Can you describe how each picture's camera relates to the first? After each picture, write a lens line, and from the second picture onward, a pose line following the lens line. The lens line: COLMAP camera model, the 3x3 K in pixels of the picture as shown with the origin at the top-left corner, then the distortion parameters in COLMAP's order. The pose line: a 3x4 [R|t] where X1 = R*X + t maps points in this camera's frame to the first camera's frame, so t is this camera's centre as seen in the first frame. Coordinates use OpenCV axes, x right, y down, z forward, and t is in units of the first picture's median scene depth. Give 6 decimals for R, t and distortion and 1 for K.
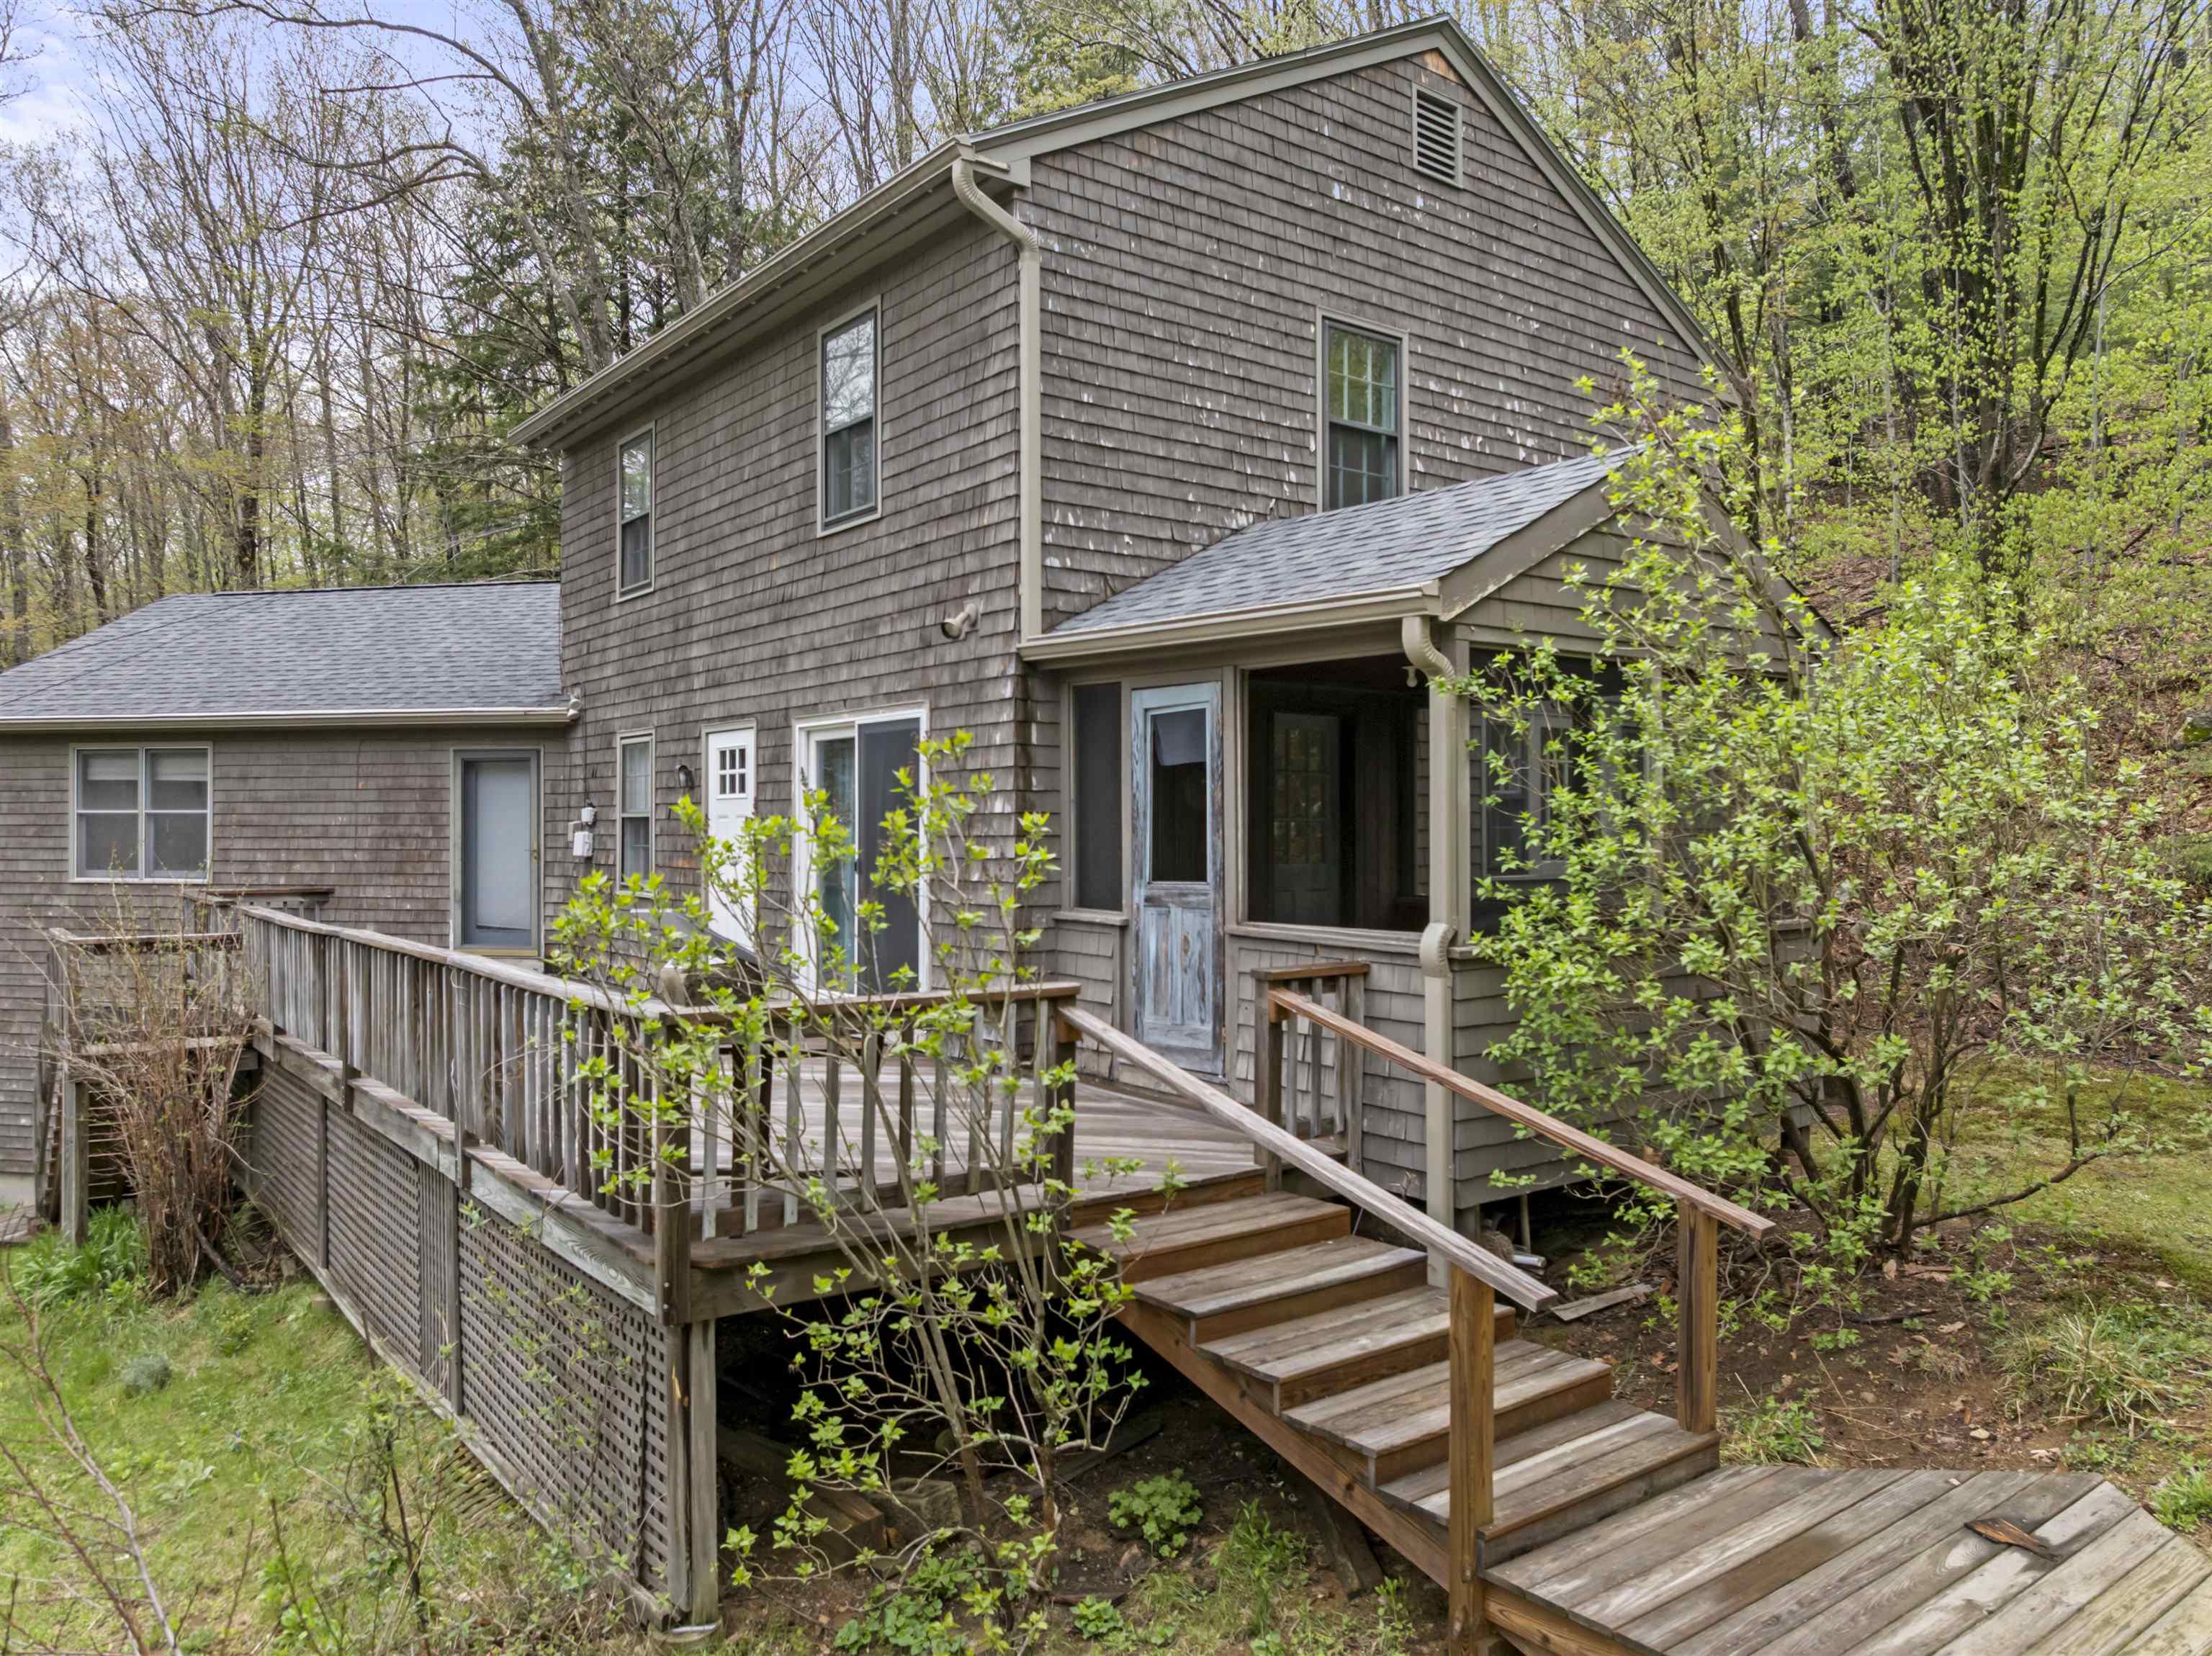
lens RADIAL K [[1566.6, 0, 1115.6], [0, 1566.6, 817.5], [0, 0, 1]] dist [-0.034922, -0.001184]
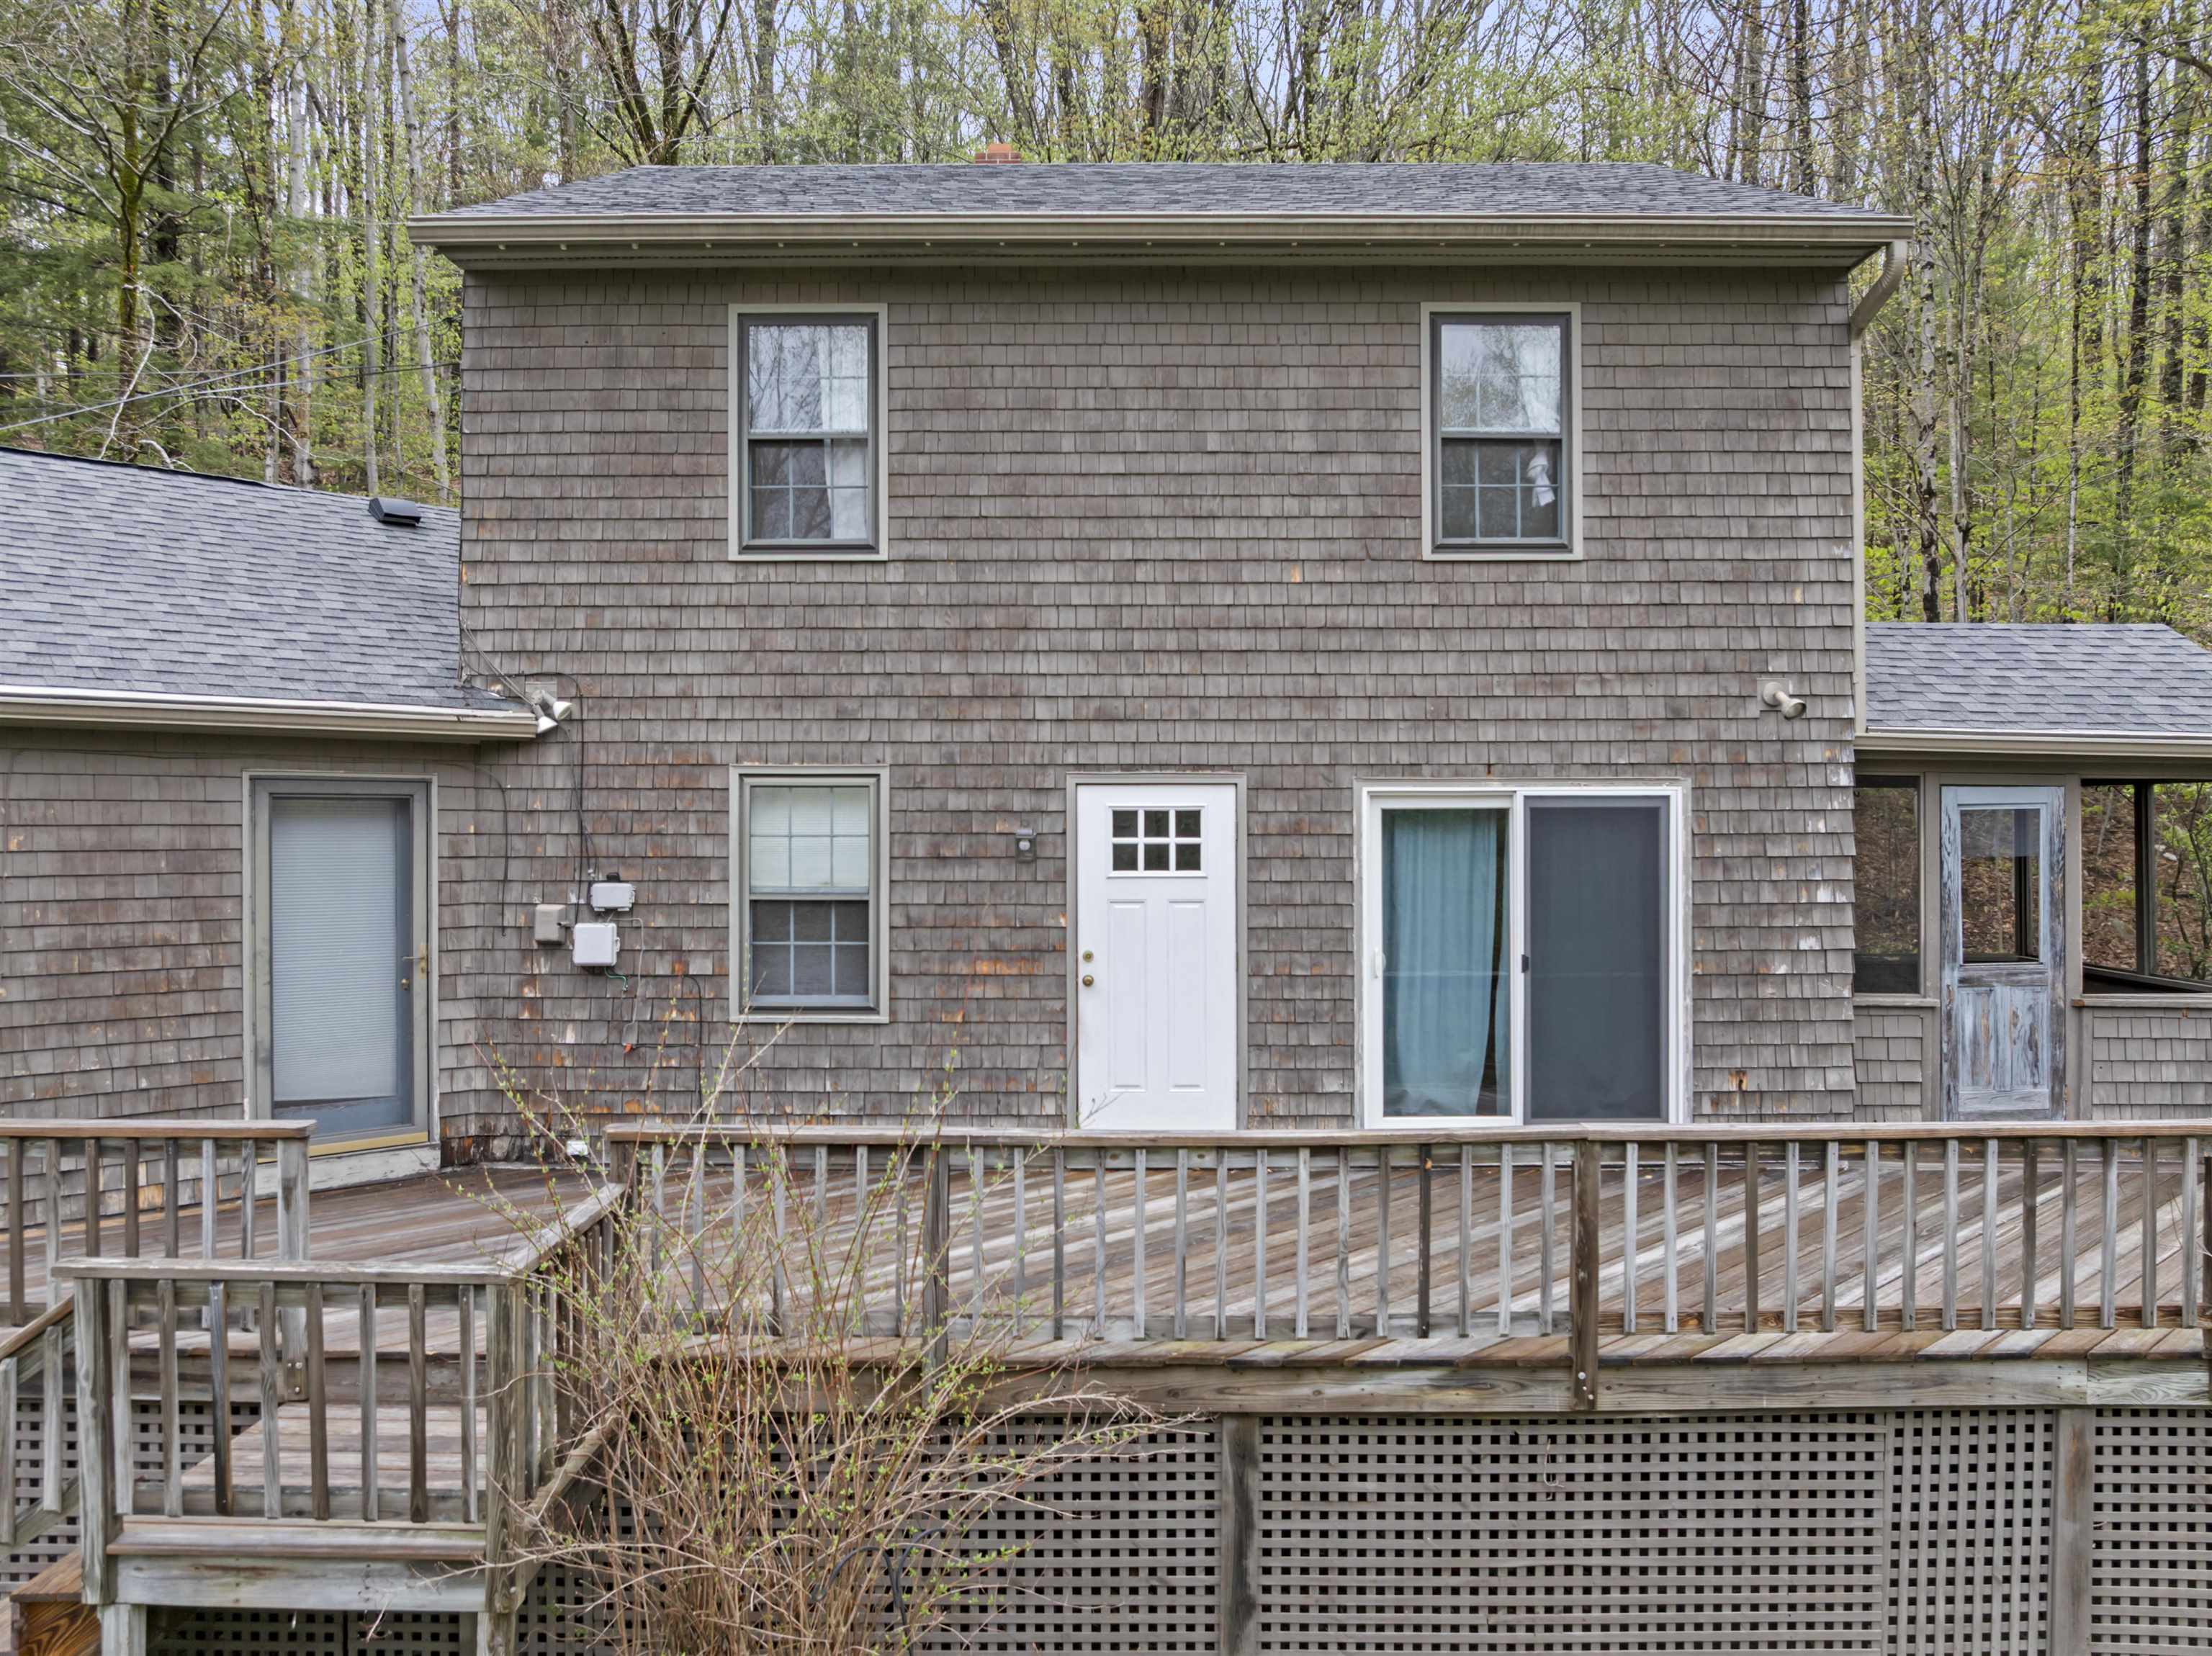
lens RADIAL K [[1566.6, 0, 1098.3], [0, 1566.6, 823.1], [0, 0, 1]] dist [-0.034922, -0.001184]
pose [[0.616730, 0.003926, 0.787165, -0.994644], [-0.006008, 0.999982, -0.000280, -0.043993], [-0.787152, -0.004556, 0.616742, 0.675257]]
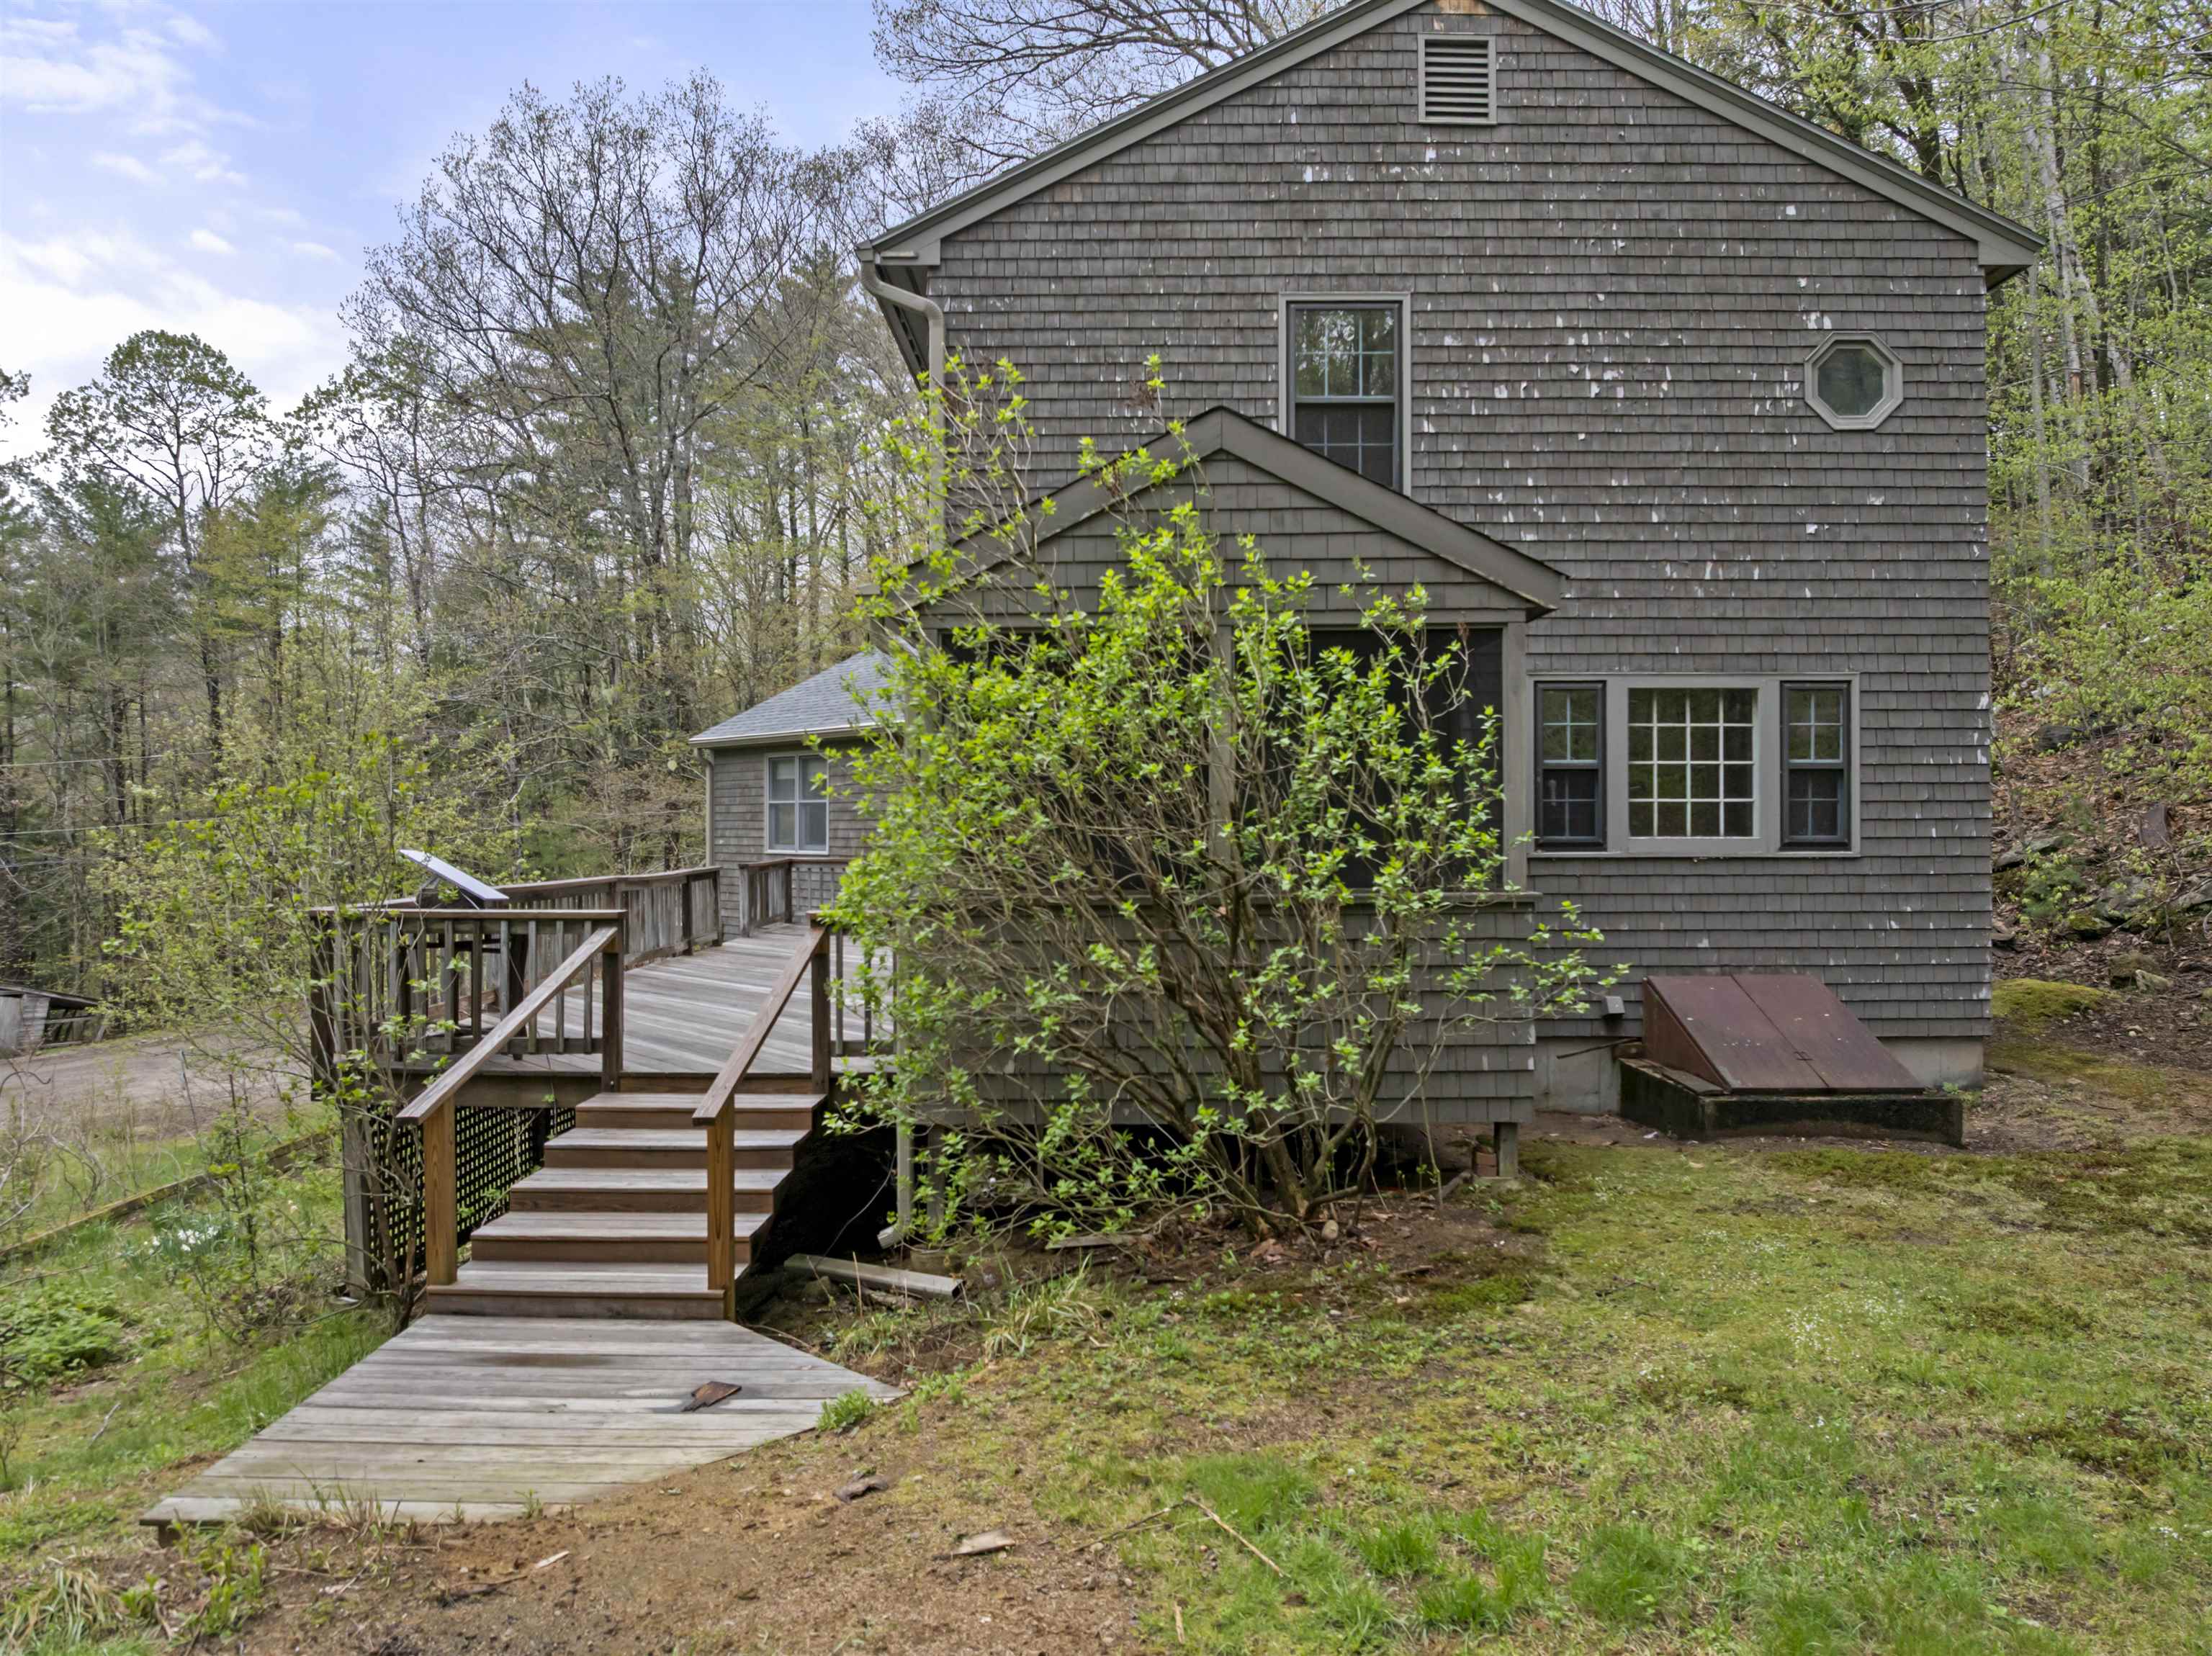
lens RADIAL K [[1566.6, 0, 1103.2], [0, 1566.6, 821.9], [0, 0, 1]] dist [-0.034922, -0.001184]
pose [[0.787073, -0.003432, -0.616850, 0.687127], [0.008212, 0.999954, 0.004915, 0.015192], [0.616805, -0.008934, 0.787065, 0.117633]]
